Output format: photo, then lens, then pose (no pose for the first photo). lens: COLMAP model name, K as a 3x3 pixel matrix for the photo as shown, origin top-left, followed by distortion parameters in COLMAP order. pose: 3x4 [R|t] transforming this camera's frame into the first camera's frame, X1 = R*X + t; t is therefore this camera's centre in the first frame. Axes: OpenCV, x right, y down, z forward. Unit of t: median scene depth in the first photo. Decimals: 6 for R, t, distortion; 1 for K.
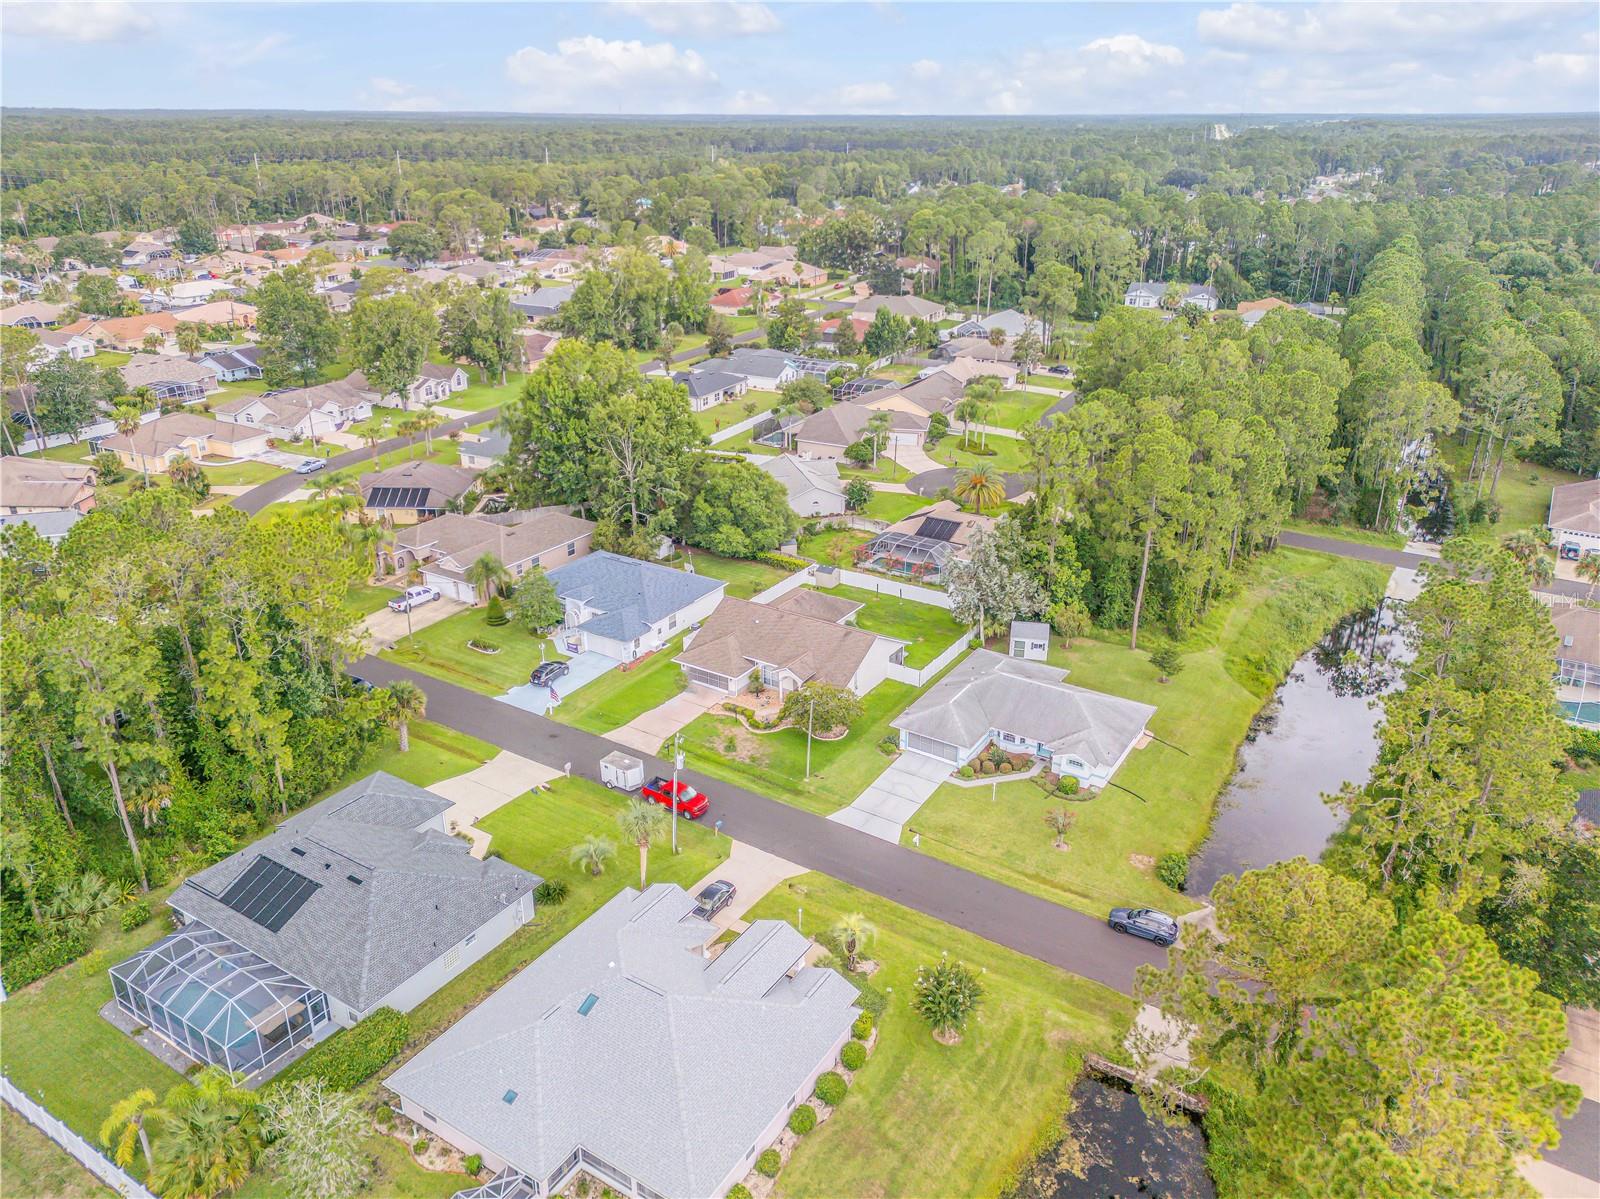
lens RADIAL K [[1144.3, 0, 800.0], [0, 1144.3, 599.5], [0, 0, 1]] dist [0.067195, -0.065060]
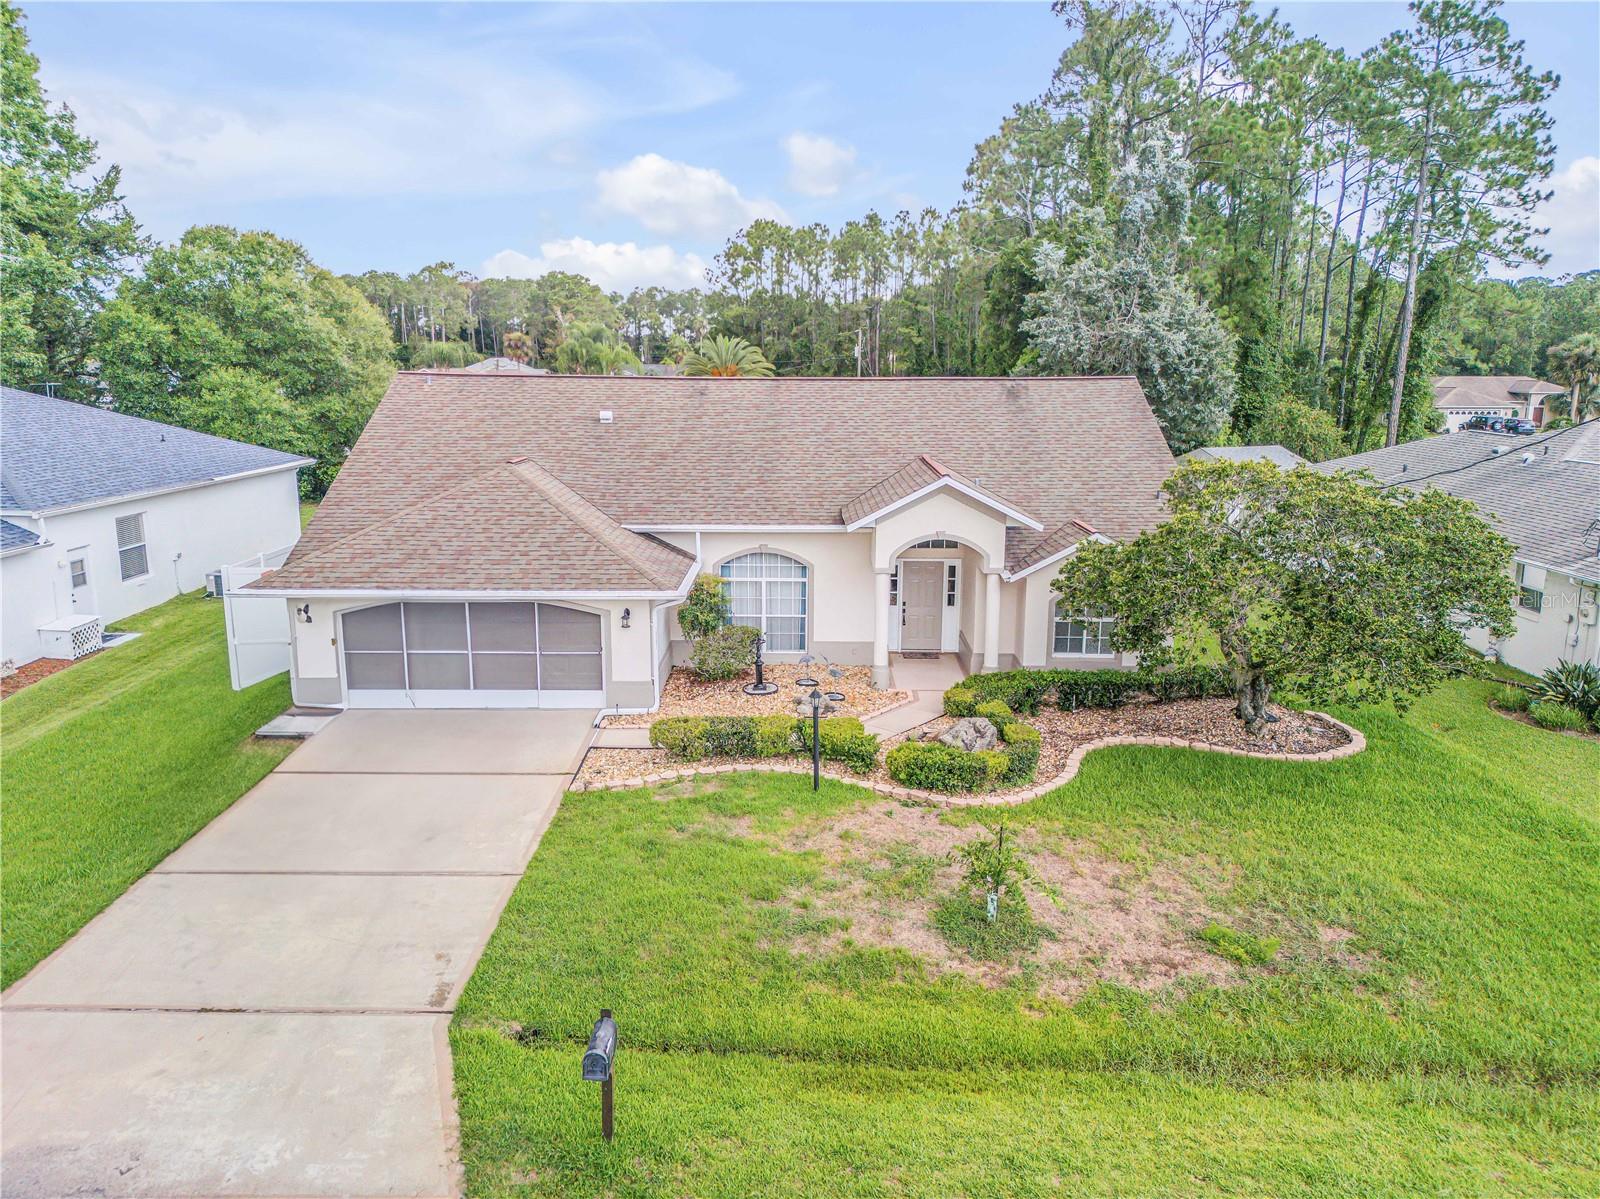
lens RADIAL K [[1140.0, 0, 800.3], [0, 1140.0, 607.9], [0, 0, 1]] dist [0.061062, -0.053565]
pose [[0.844348, -0.109166, 0.524556, -0.115063], [0.205632, 0.970075, -0.129111, 0.084330], [-0.494764, 0.216880, 0.841529, 0.704295]]
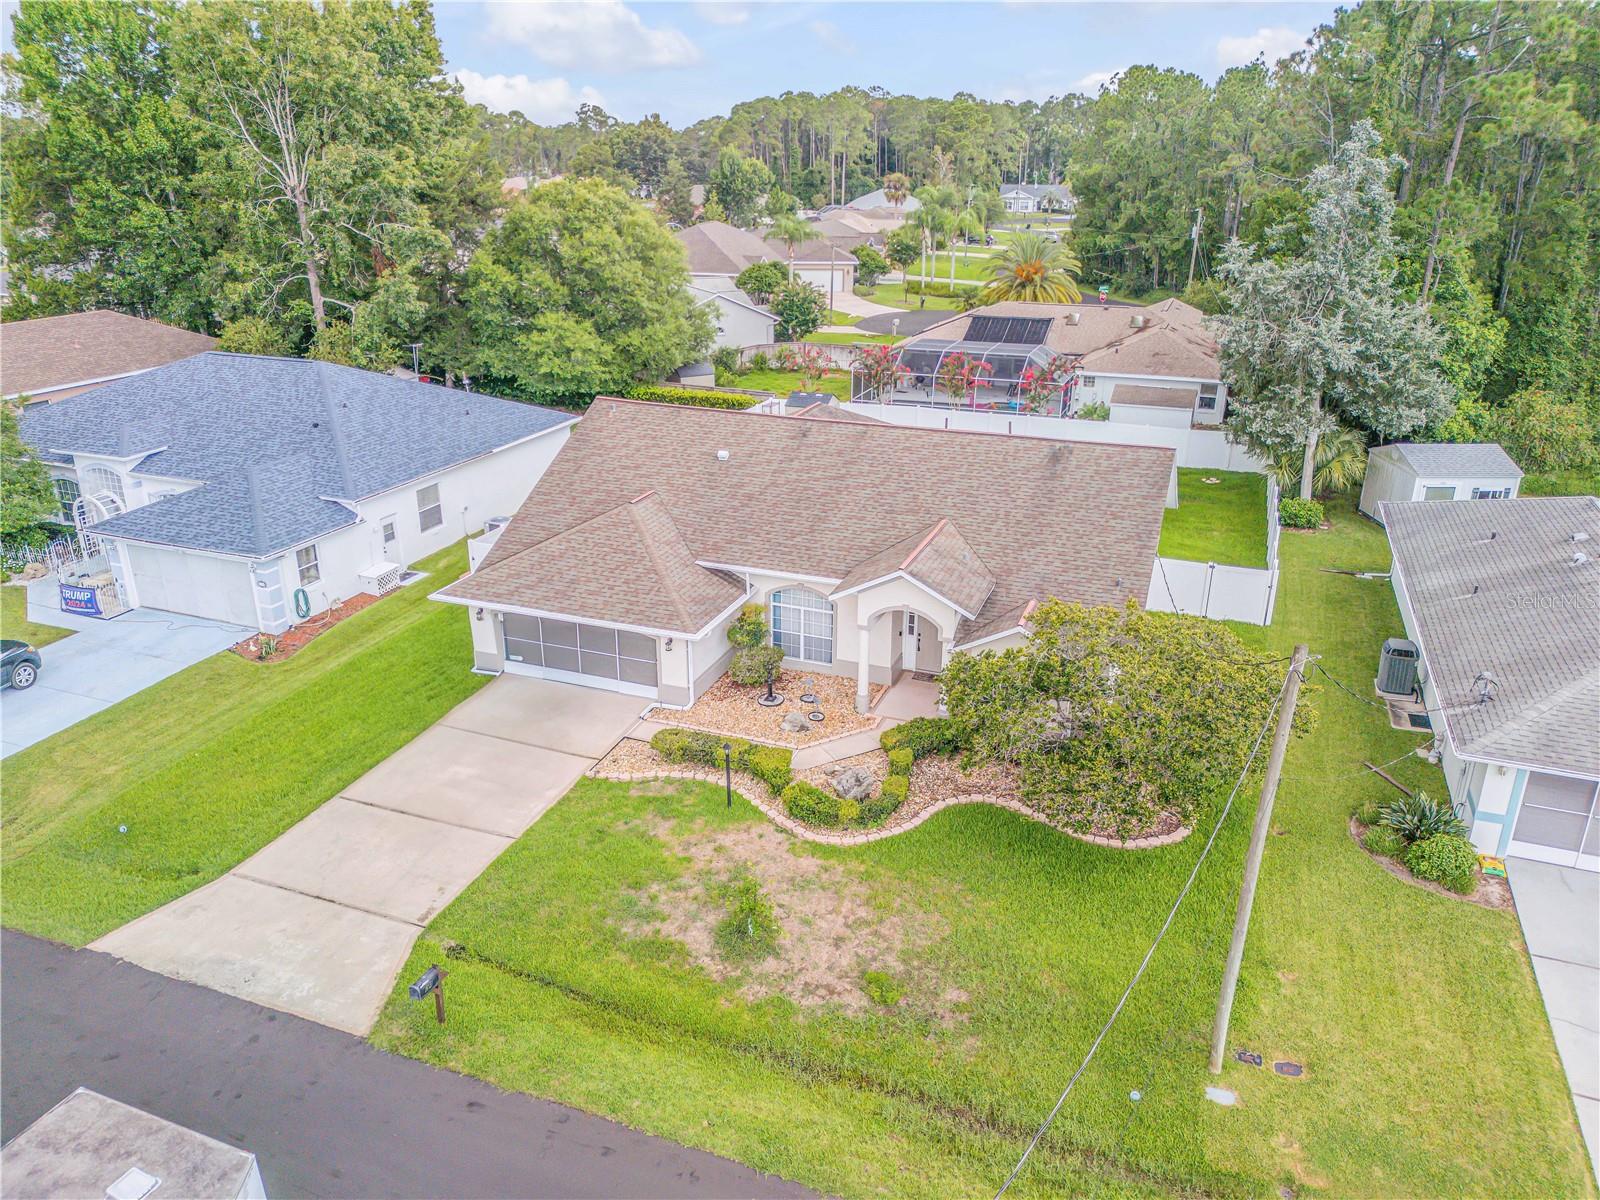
lens RADIAL K [[1144.3, 0, 800.0], [0, 1144.3, 600.0], [0, 0, 1]] dist [0.067195, -0.065060]
pose [[0.979185, -0.070746, 0.190241, -0.068569], [0.075988, 0.996900, -0.020392, 0.057713], [-0.188209, 0.034424, 0.981526, 0.623884]]
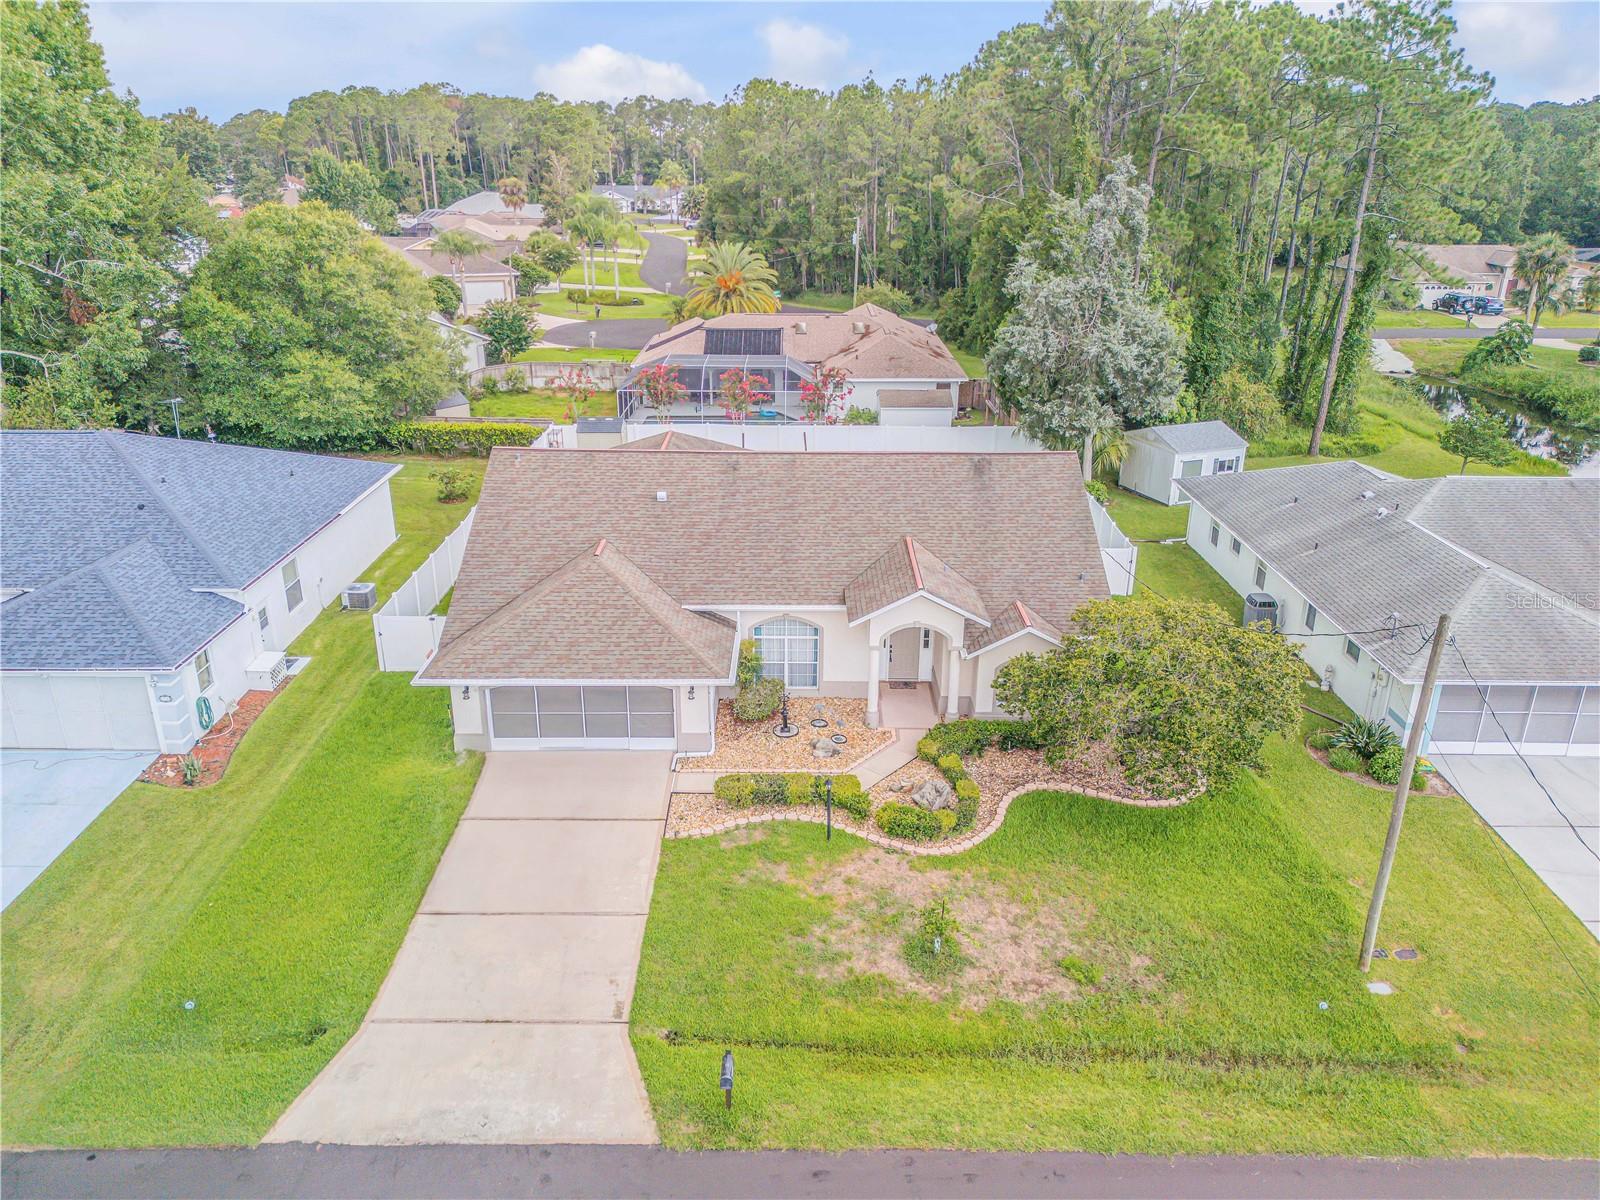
lens RADIAL K [[1144.3, 0, 800.0], [0, 1144.3, 600.0], [0, 0, 1]] dist [0.067195, -0.065060]
pose [[0.841706, -0.194512, 0.503683, -0.144192], [0.206877, 0.977846, 0.031912, 0.039065], [-0.498732, 0.077340, 0.863299, 0.644170]]
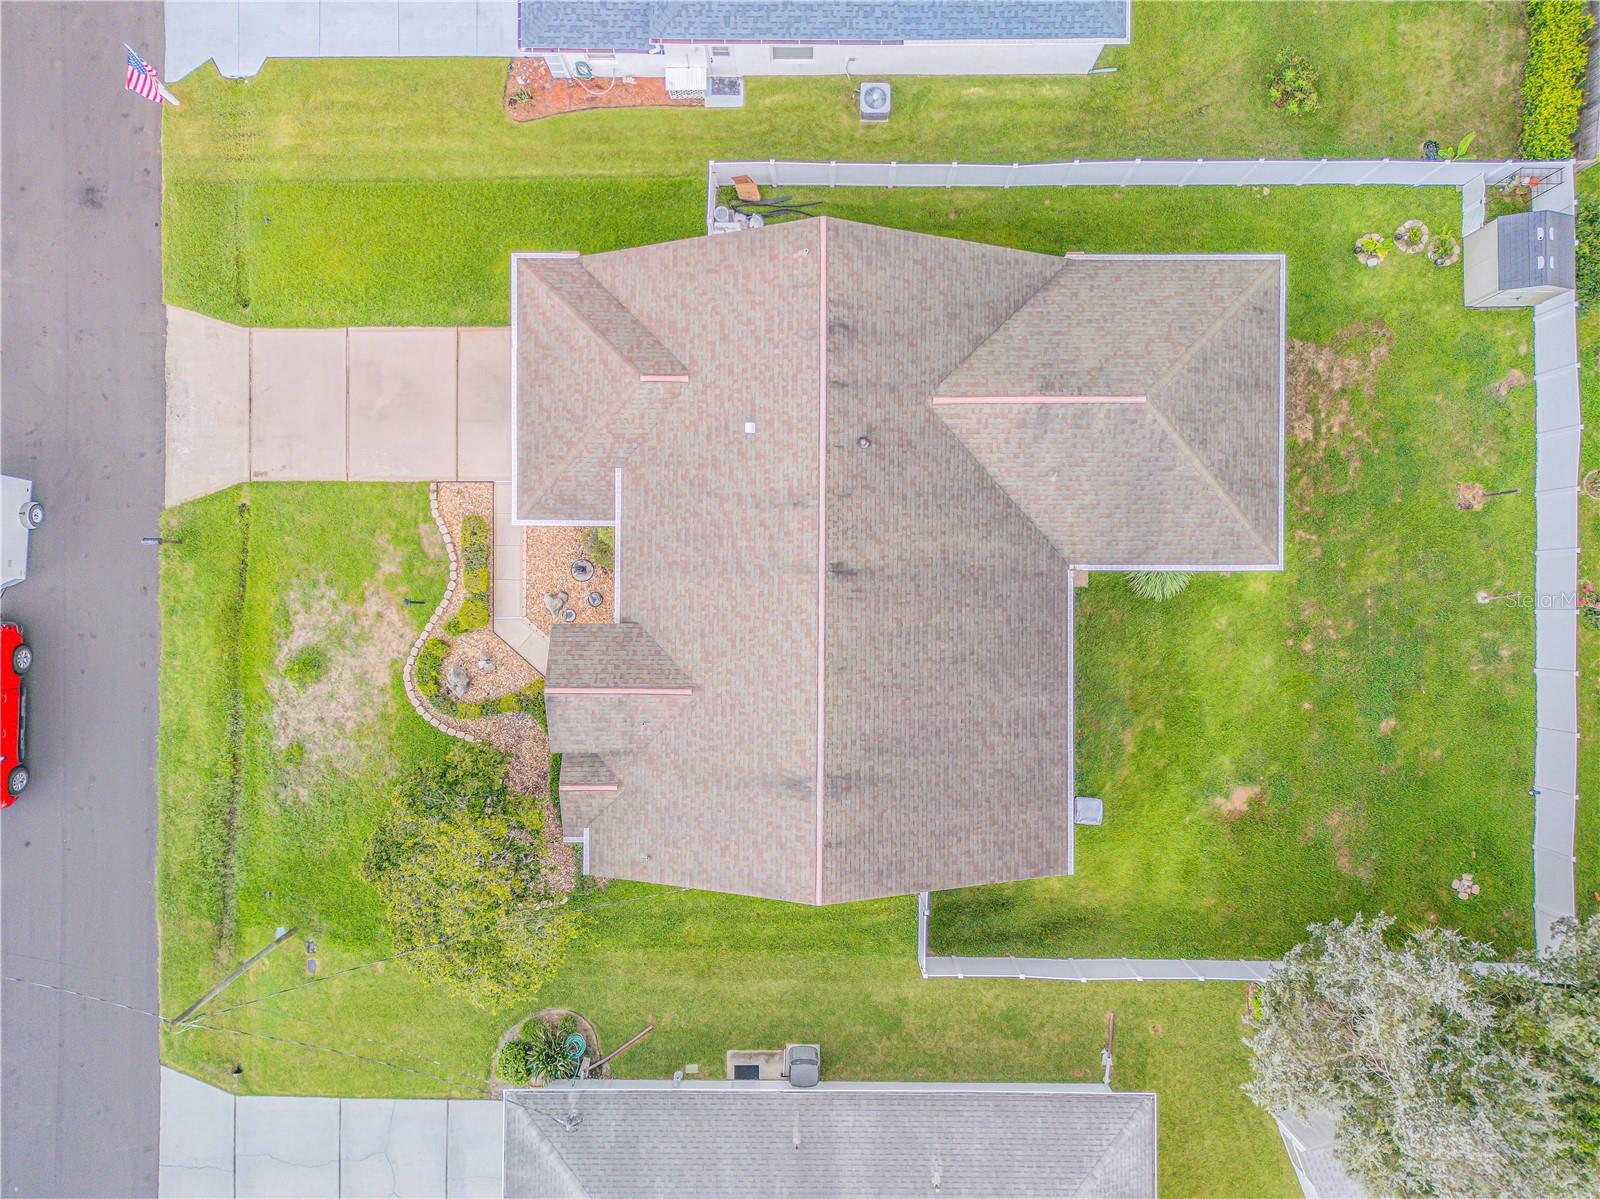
lens RADIAL K [[1140.0, 0, 800.3], [0, 1140.0, 607.9], [0, 0, 1]] dist [0.061062, -0.053565]
pose [[0.536874, 0.843598, -0.010451, 0.007709], [-0.322617, 0.216731, 0.921382, -0.198451], [0.779541, -0.491295, 0.388517, 0.783110]]
